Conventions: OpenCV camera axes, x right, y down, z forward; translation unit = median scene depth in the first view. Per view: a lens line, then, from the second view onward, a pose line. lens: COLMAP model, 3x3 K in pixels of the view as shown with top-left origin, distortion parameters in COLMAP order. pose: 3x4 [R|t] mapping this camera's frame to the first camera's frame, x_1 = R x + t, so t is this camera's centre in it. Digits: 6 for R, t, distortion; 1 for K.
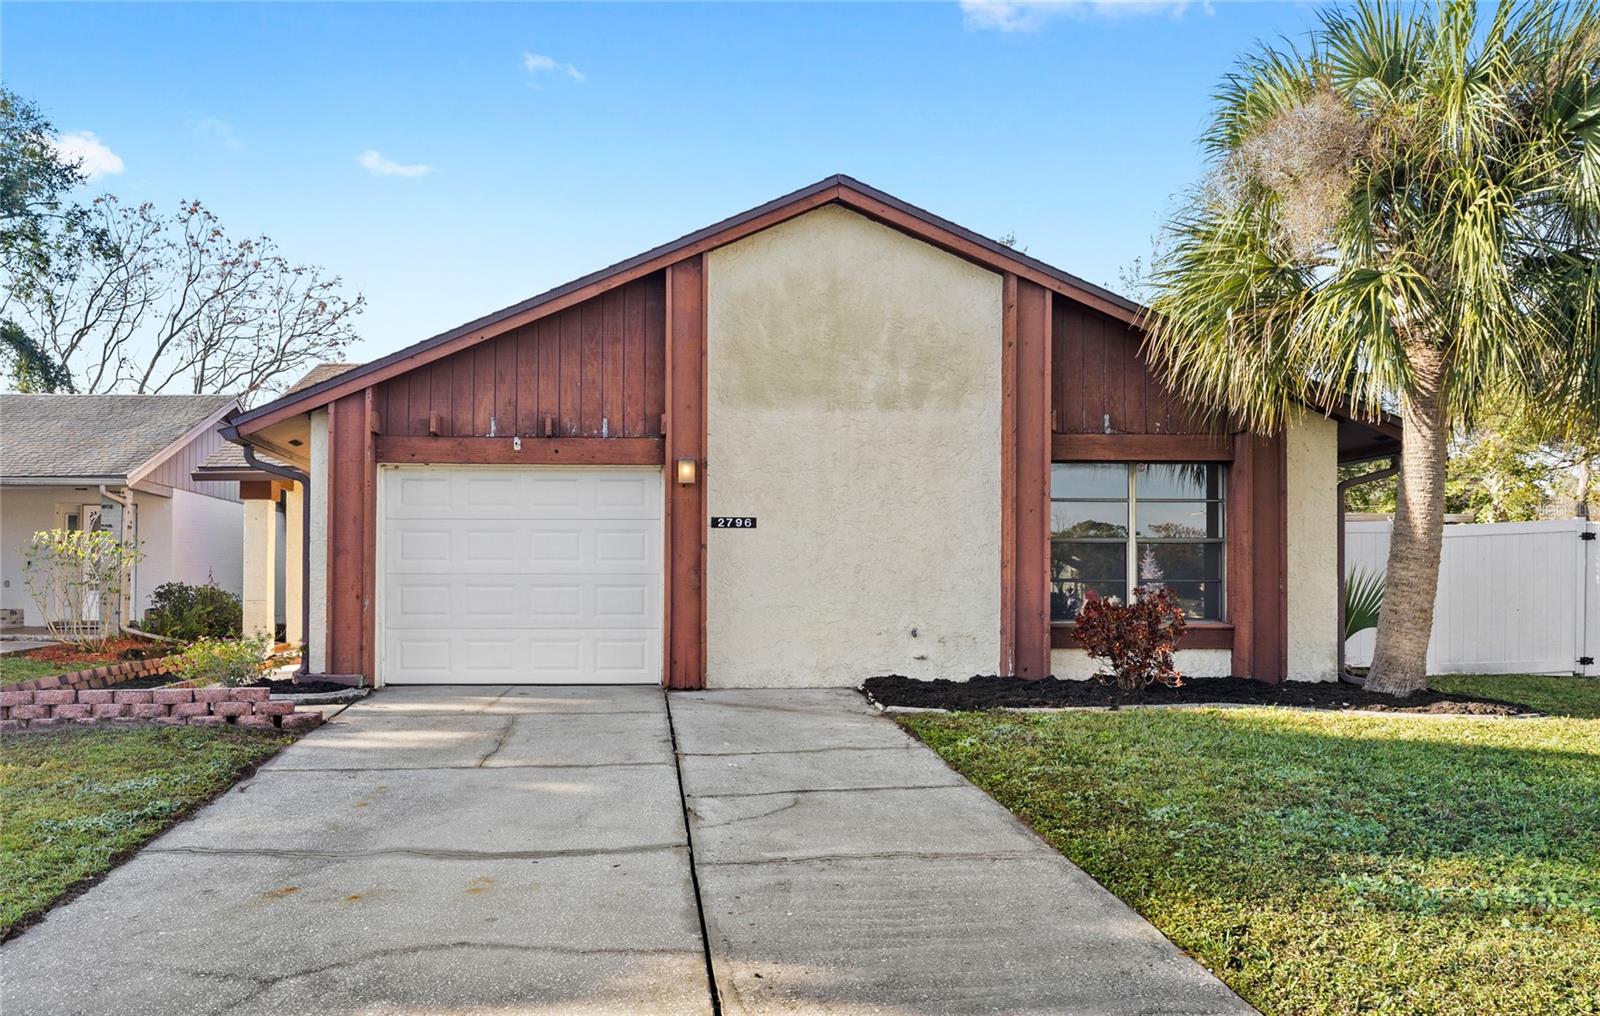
lens RADIAL K [[859.6, 0, 799.9], [0, 859.6, 570.9], [0, 0, 1]] dist [0.000912, -0.000019]
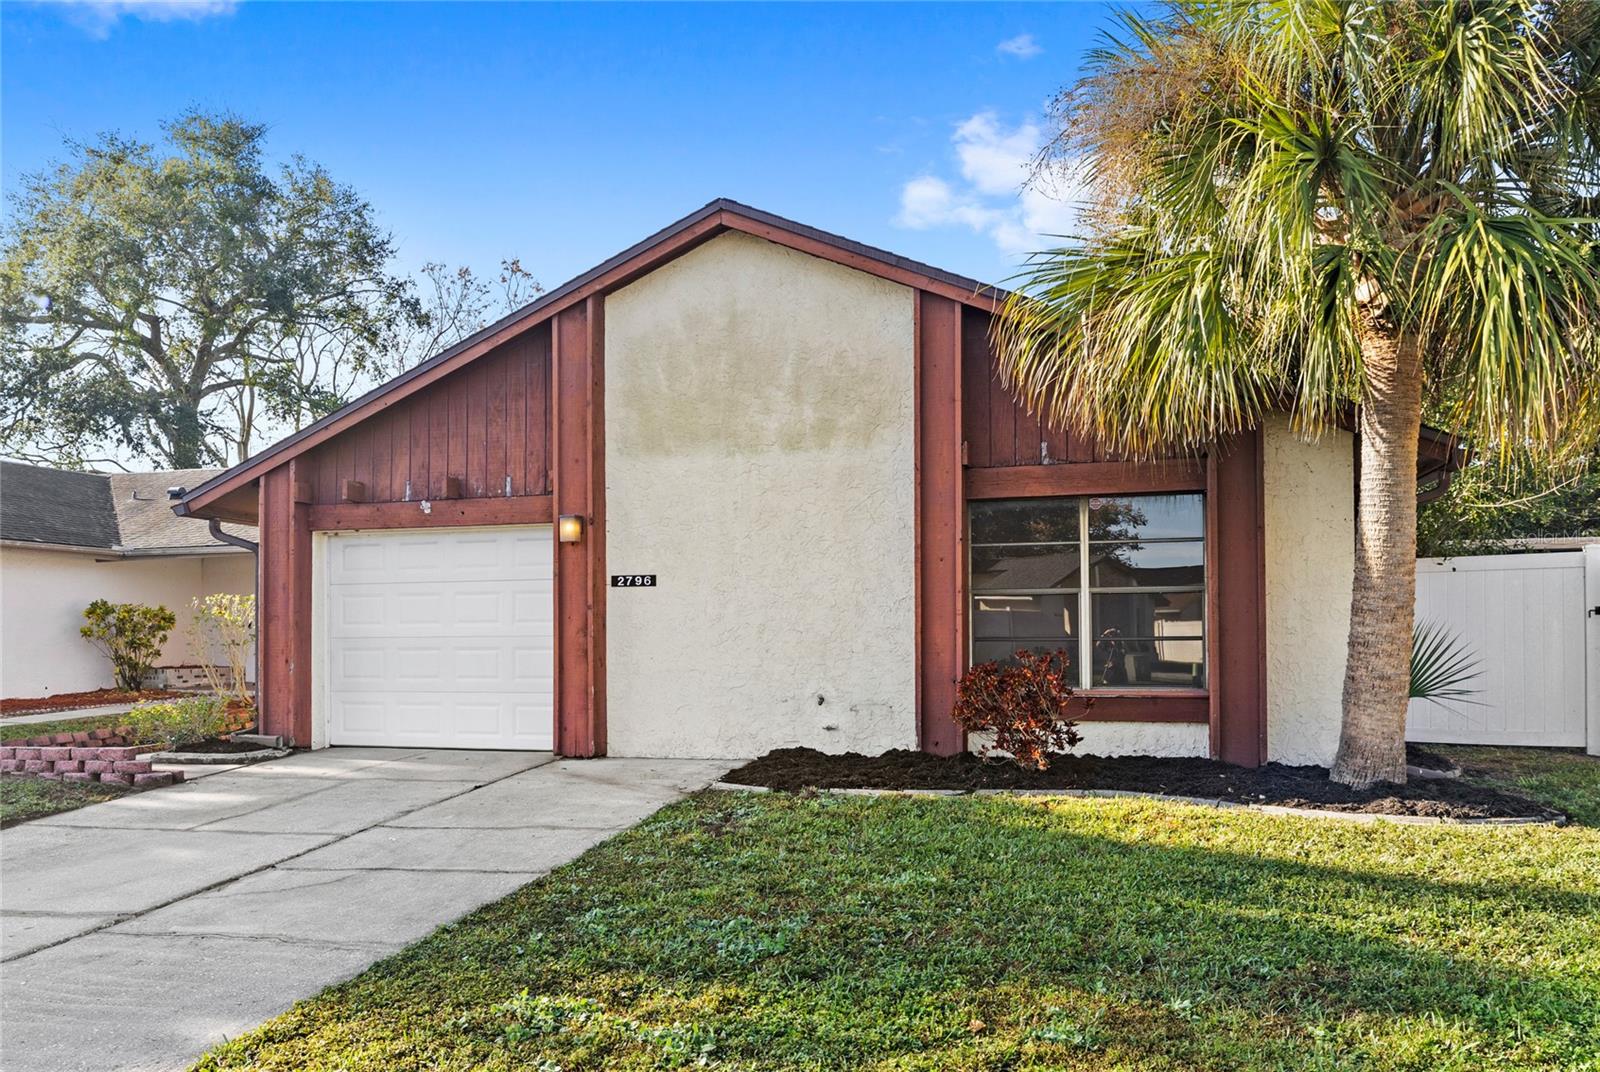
lens RADIAL K [[957.9, 0, 799.8], [0, 957.9, 616.4], [0, 0, 1]] dist [-0.002105, 0.000196]
pose [[0.967826, -0.013883, -0.251239, 0.362589], [0.012554, 0.999897, -0.006892, -0.007819], [0.251309, 0.003516, 0.967901, 0.034285]]
